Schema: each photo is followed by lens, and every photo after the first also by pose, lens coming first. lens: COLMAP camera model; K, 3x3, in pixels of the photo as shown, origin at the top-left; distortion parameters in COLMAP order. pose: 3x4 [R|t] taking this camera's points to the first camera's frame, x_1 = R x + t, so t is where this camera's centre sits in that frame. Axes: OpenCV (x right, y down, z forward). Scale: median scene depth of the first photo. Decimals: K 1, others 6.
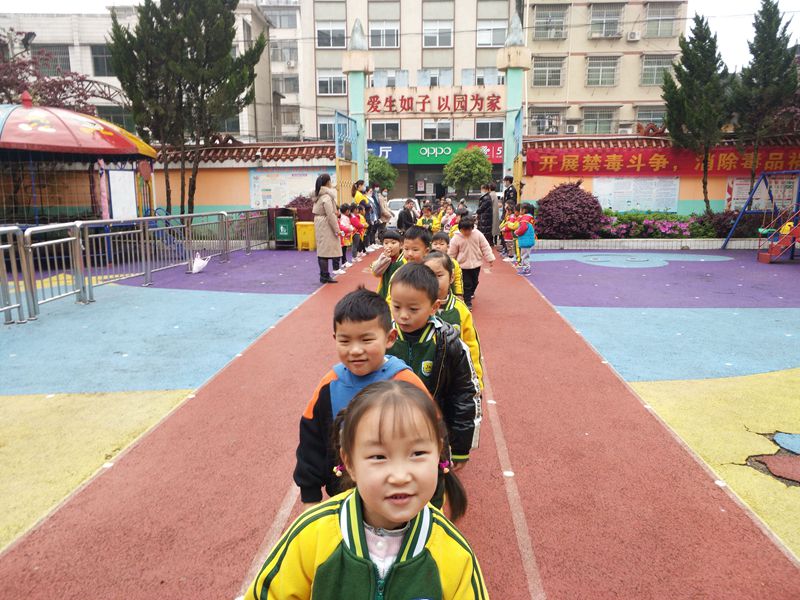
lens RADIAL K [[597.9, 0, 398.8], [0, 597.9, 295.3], [0, 0, 1]] dist [0.024994, 0.004757]
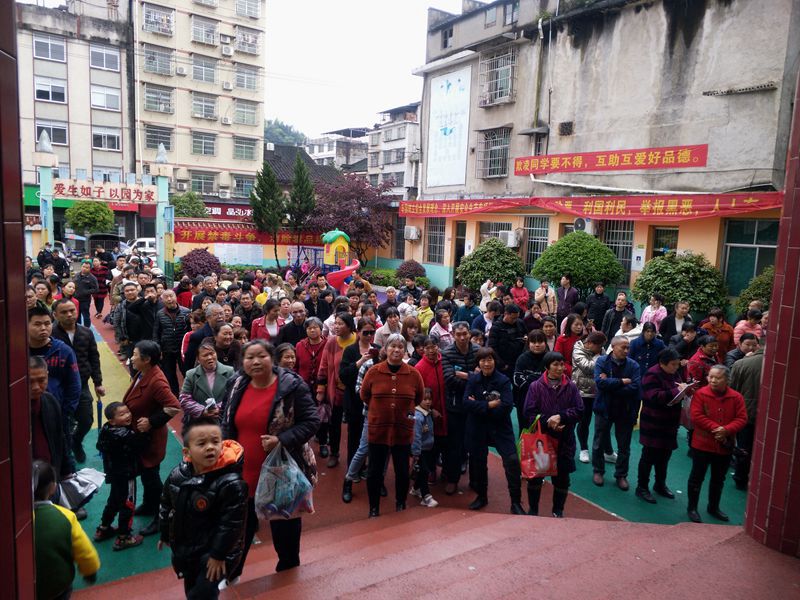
lens RADIAL K [[597.9, 0, 398.3], [0, 597.9, 298.2], [0, 0, 1]] dist [0.024994, 0.004757]
pose [[0.801405, -0.029825, 0.597378, -0.263001], [0.059087, 0.997818, -0.029449, 0.031444], [-0.595196, 0.058898, 0.801419, -0.624162]]
